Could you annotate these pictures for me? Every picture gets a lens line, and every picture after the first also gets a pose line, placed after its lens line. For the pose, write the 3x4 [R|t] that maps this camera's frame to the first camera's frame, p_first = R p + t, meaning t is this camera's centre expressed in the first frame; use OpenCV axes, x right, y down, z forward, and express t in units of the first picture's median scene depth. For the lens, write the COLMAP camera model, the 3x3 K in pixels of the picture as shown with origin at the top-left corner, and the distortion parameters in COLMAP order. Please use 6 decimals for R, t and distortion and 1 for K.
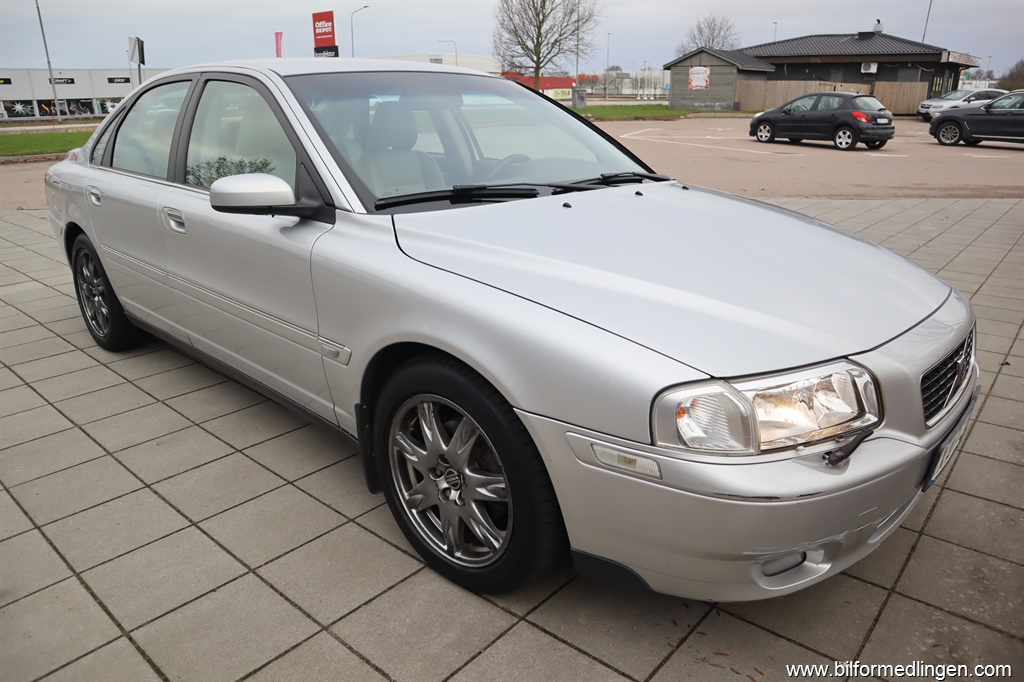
lens RADIAL K [[715.7, 0, 512.0], [0, 715.7, 341.0], [0, 0, 1]] dist [-0.103243, 0.066633]
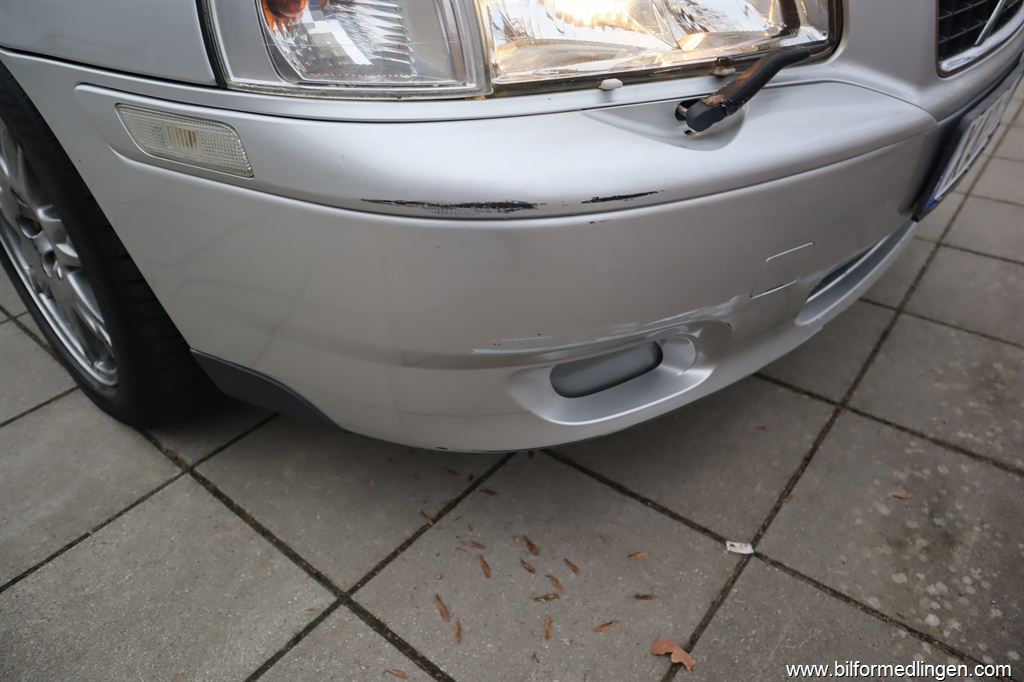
lens RADIAL K [[715.7, 0, 512.0], [0, 715.7, 341.0], [0, 0, 1]] dist [-0.103243, 0.066633]
pose [[0.999243, -0.035936, 0.014906, 0.290702], [0.030480, 0.961224, 0.274079, 0.151854], [-0.024177, -0.273417, 0.961592, 0.499848]]
